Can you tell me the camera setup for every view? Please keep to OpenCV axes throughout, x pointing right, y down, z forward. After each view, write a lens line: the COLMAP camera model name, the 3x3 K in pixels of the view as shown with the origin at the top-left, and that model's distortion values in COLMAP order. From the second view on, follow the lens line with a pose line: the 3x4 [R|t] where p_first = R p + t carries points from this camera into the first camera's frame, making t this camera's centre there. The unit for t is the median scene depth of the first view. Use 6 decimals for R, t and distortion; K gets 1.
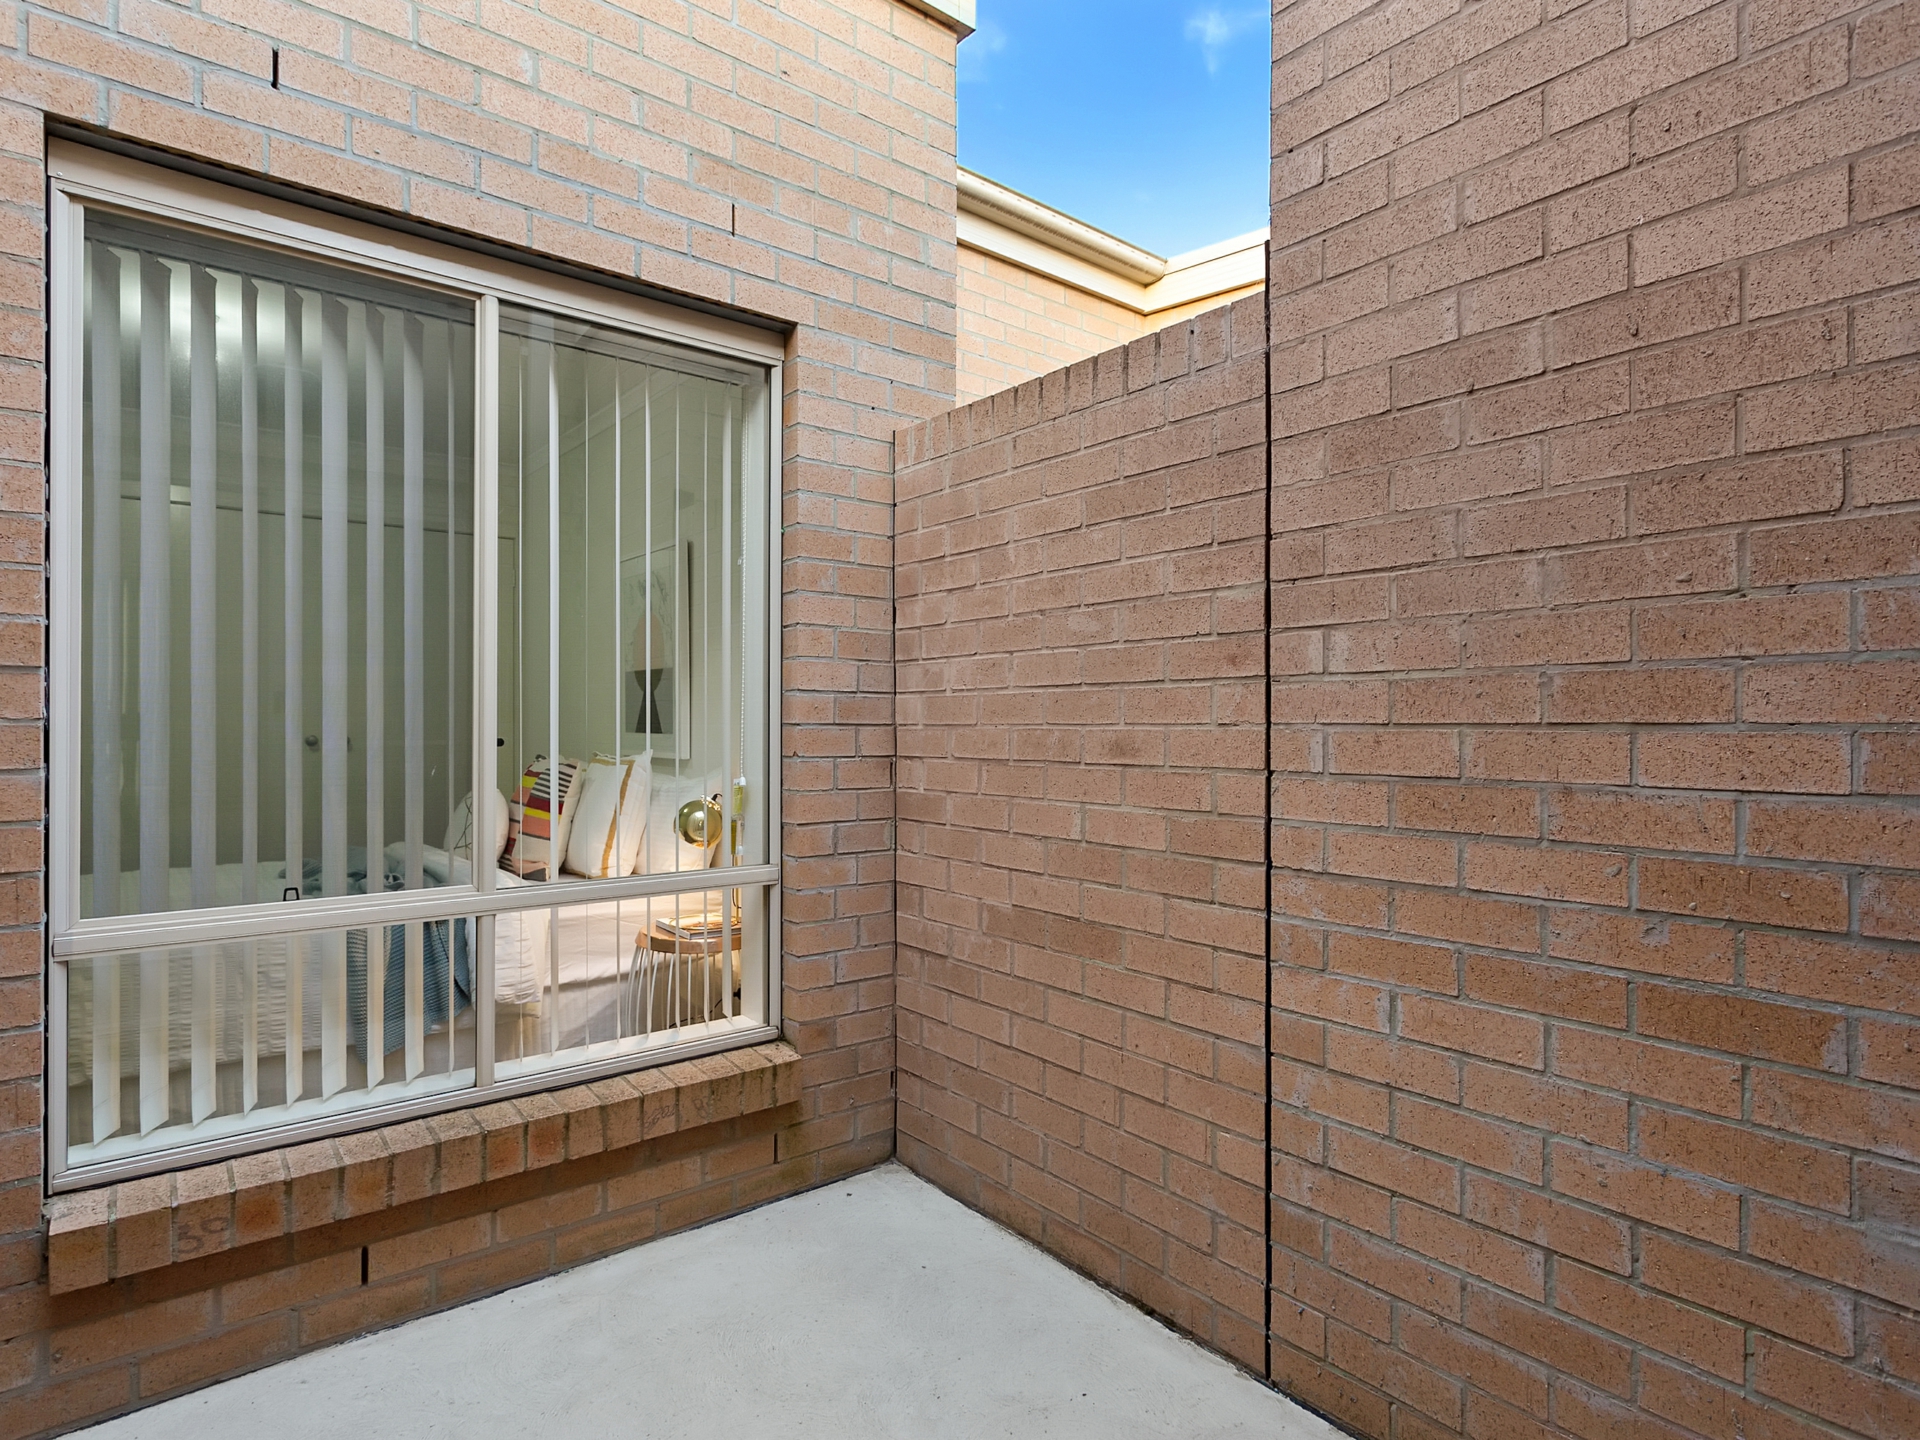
lens RADIAL K [[1039.8, 0, 962.0], [0, 1039.8, 722.3], [0, 0, 1]] dist [-0.002428, 0.004864]
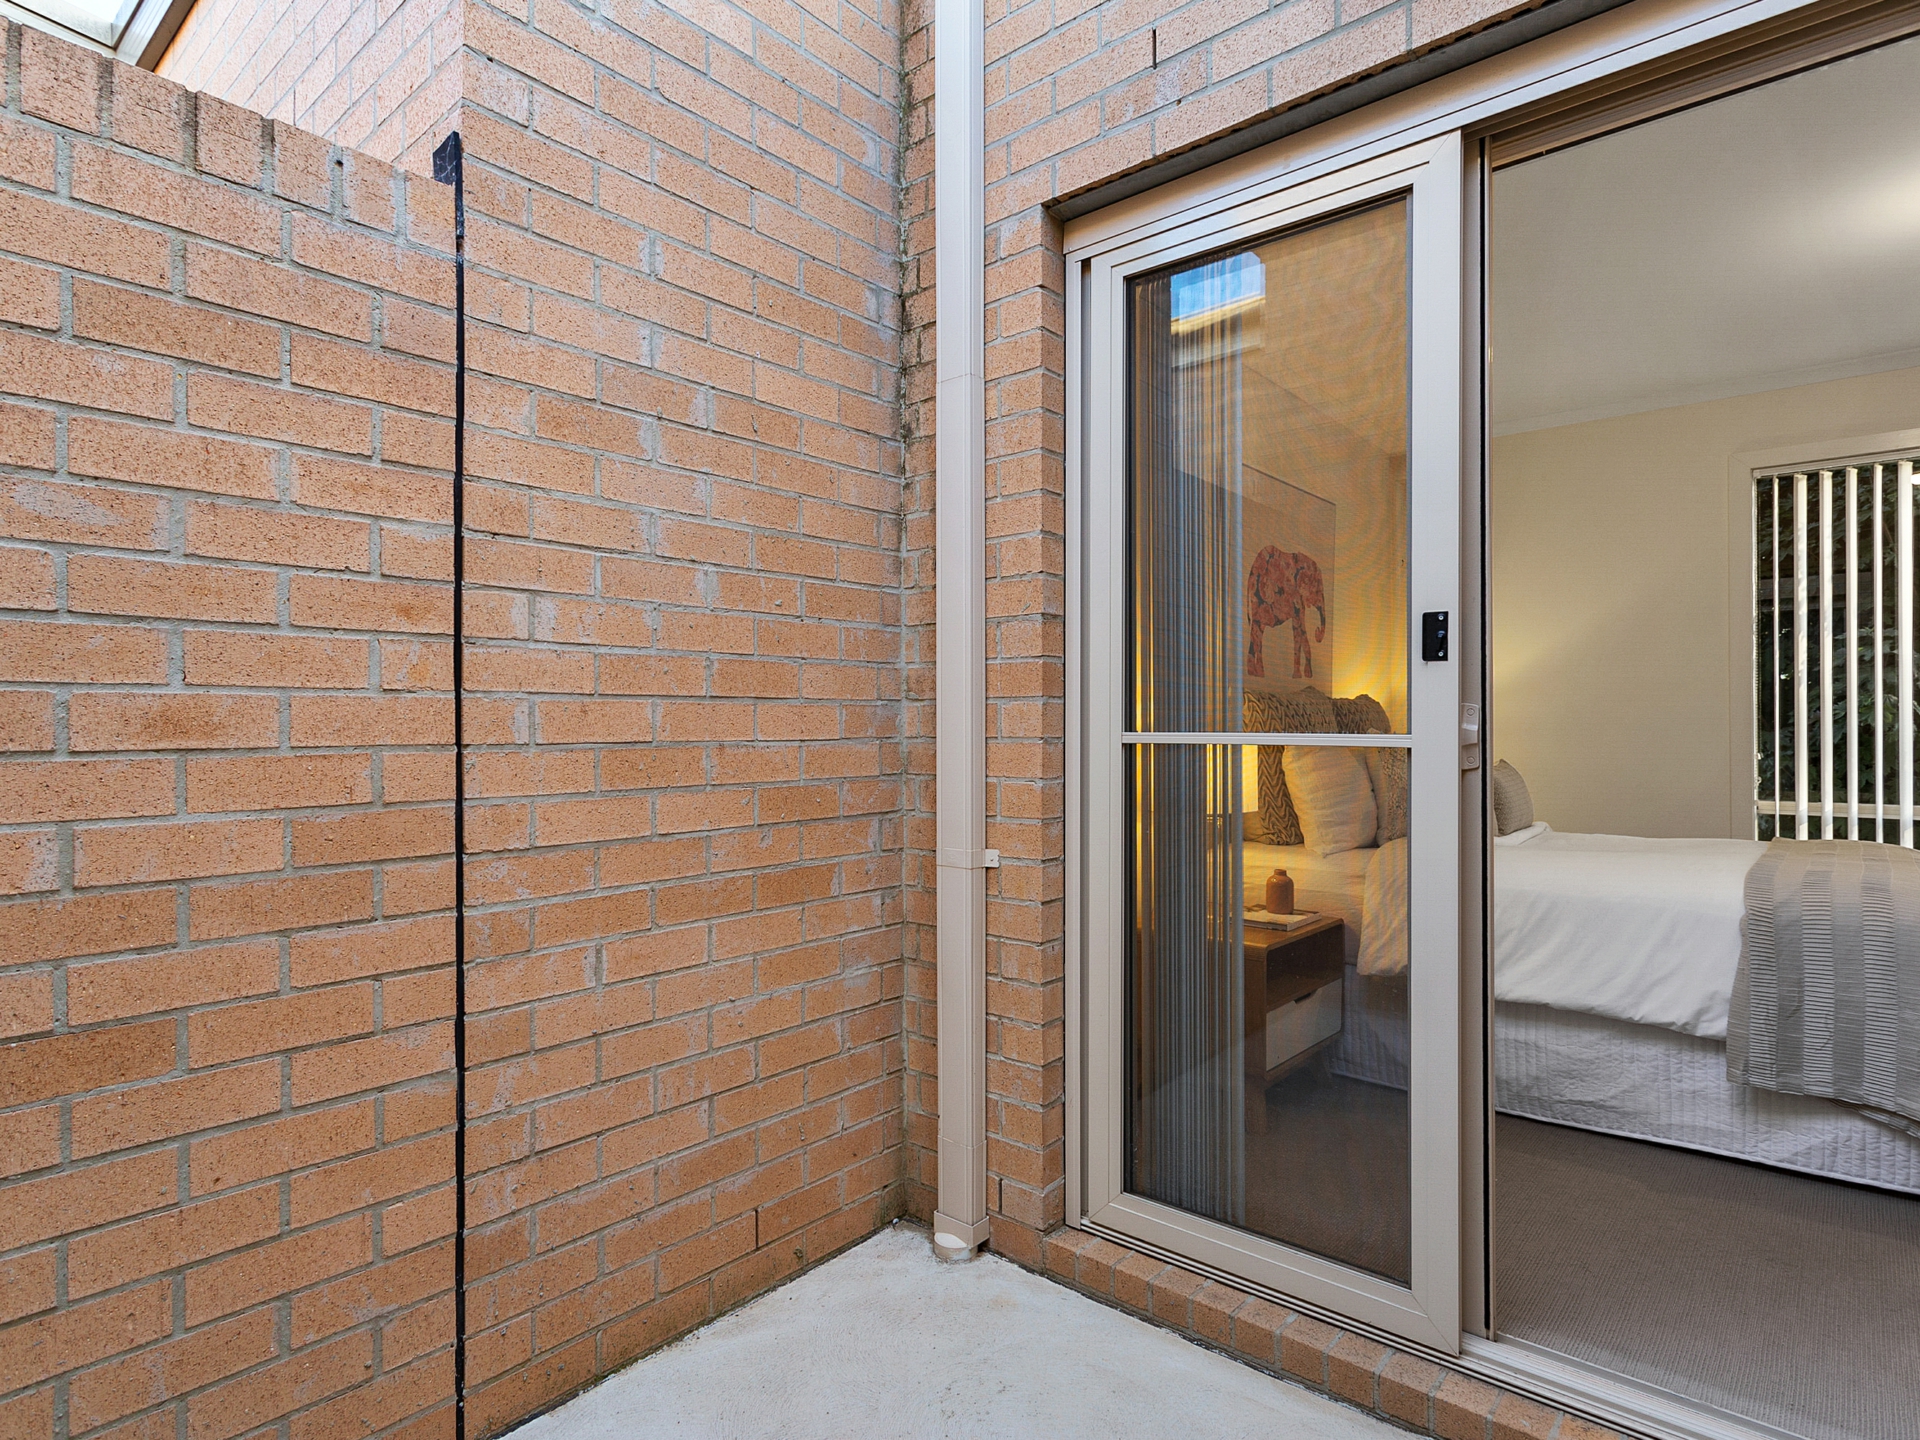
lens RADIAL K [[1039.8, 0, 957.2], [0, 1039.8, 721.5], [0, 0, 1]] dist [-0.002428, 0.004864]
pose [[-0.185431, 0.004599, 0.982647, -0.636779], [0.002557, 0.999988, -0.004198, 0.031673], [-0.982654, 0.001735, -0.185440, 0.755714]]
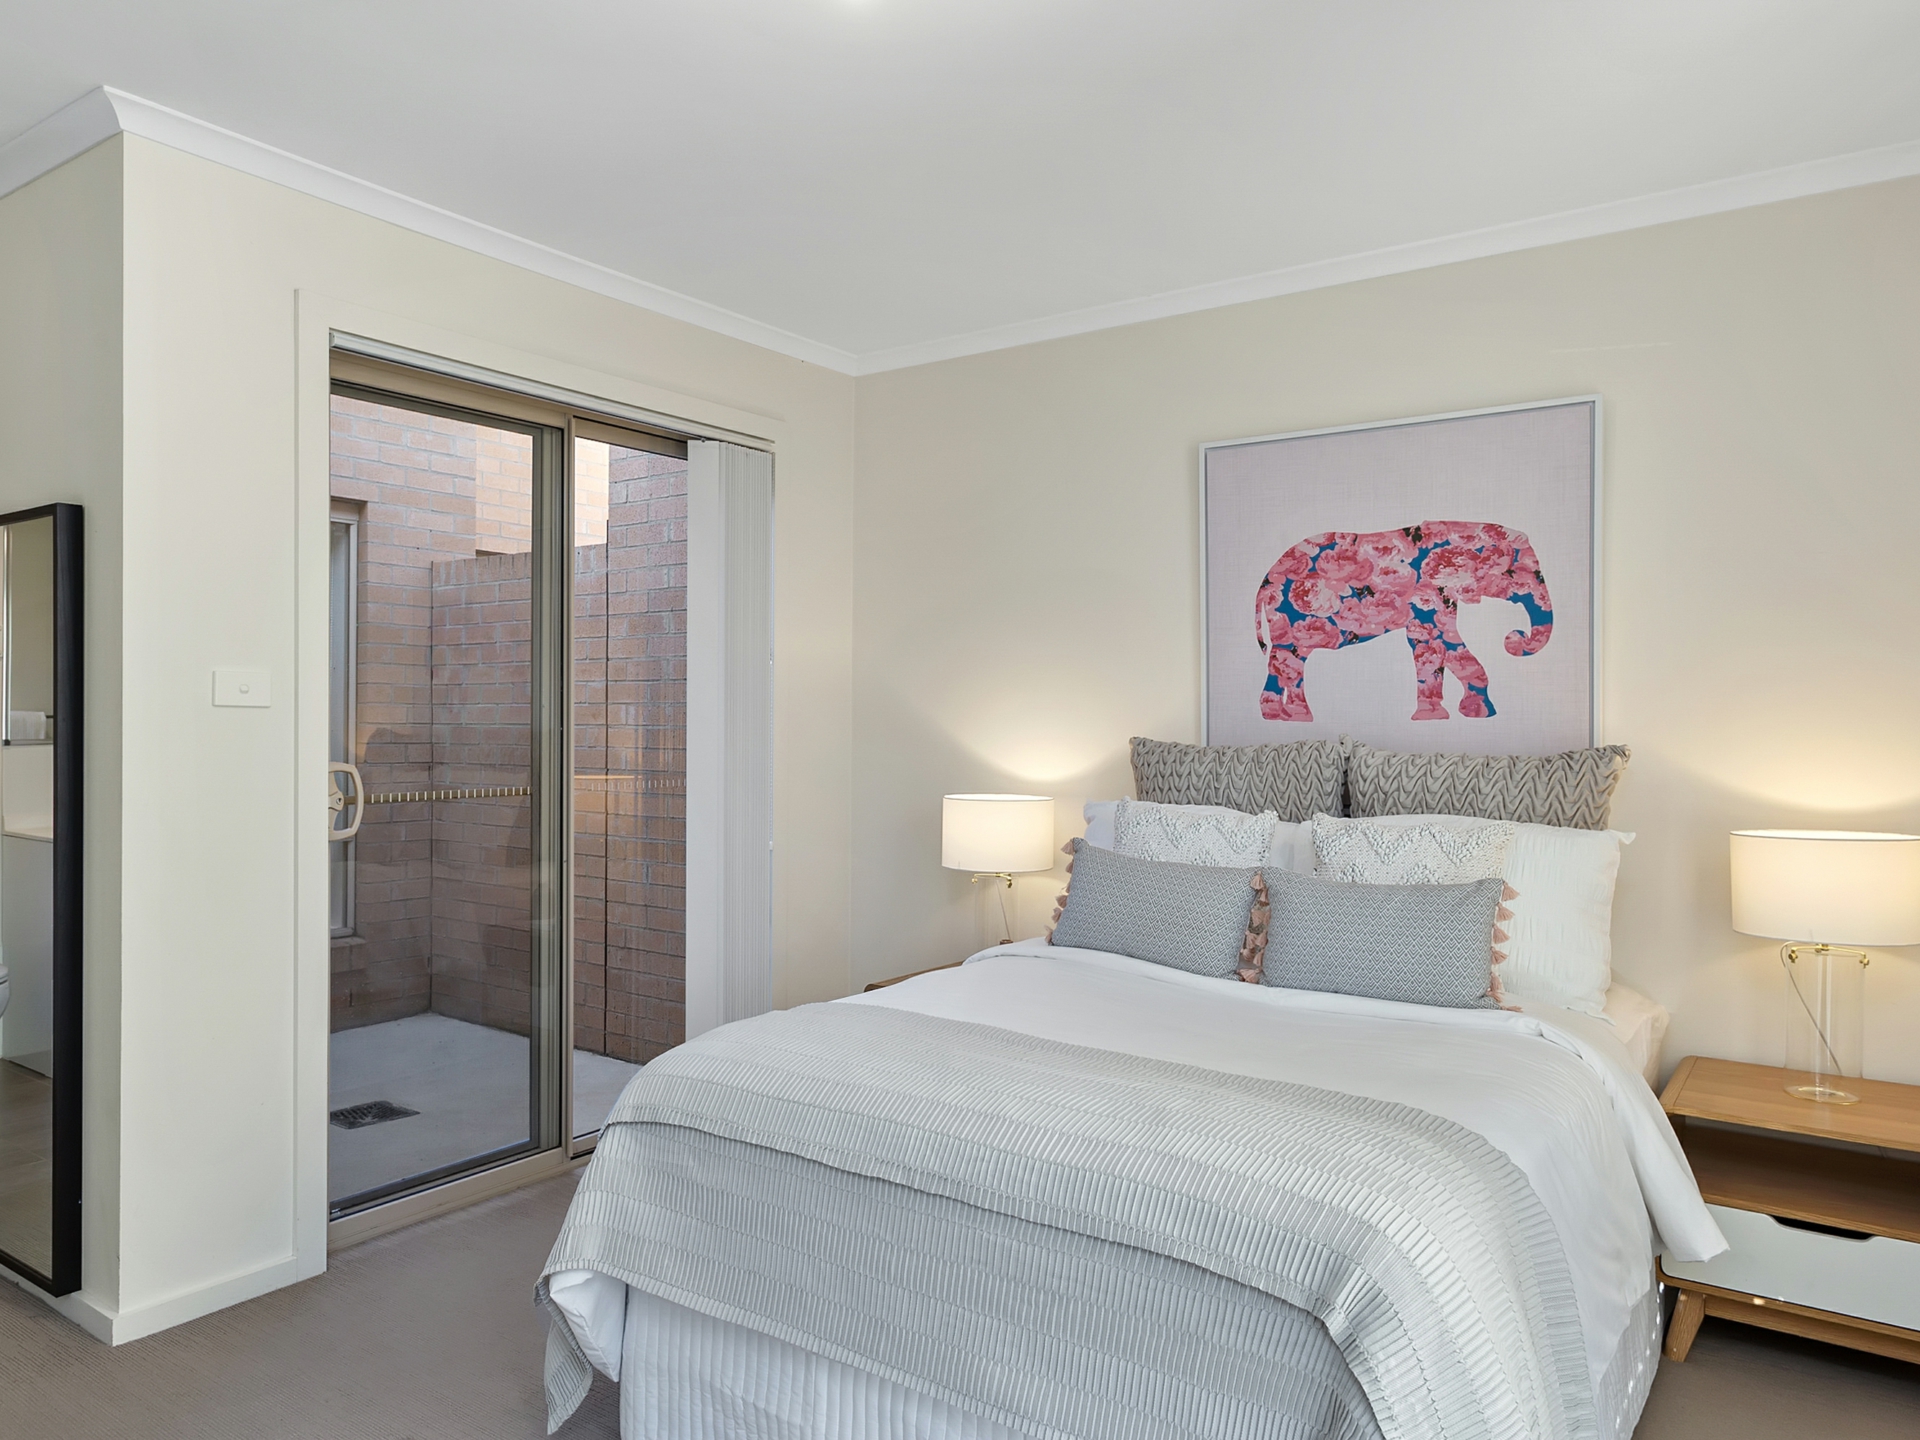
lens RADIAL K [[1277.2, 0, 950.4], [0, 1277.2, 713.2], [0, 0, 1]] dist [0.002818, 0.007555]
pose [[0.962732, 0.004419, 0.270422, 0.265159], [-0.004102, 0.999990, -0.001738, -0.066113], [-0.270427, 0.000564, 0.962740, -1.725593]]
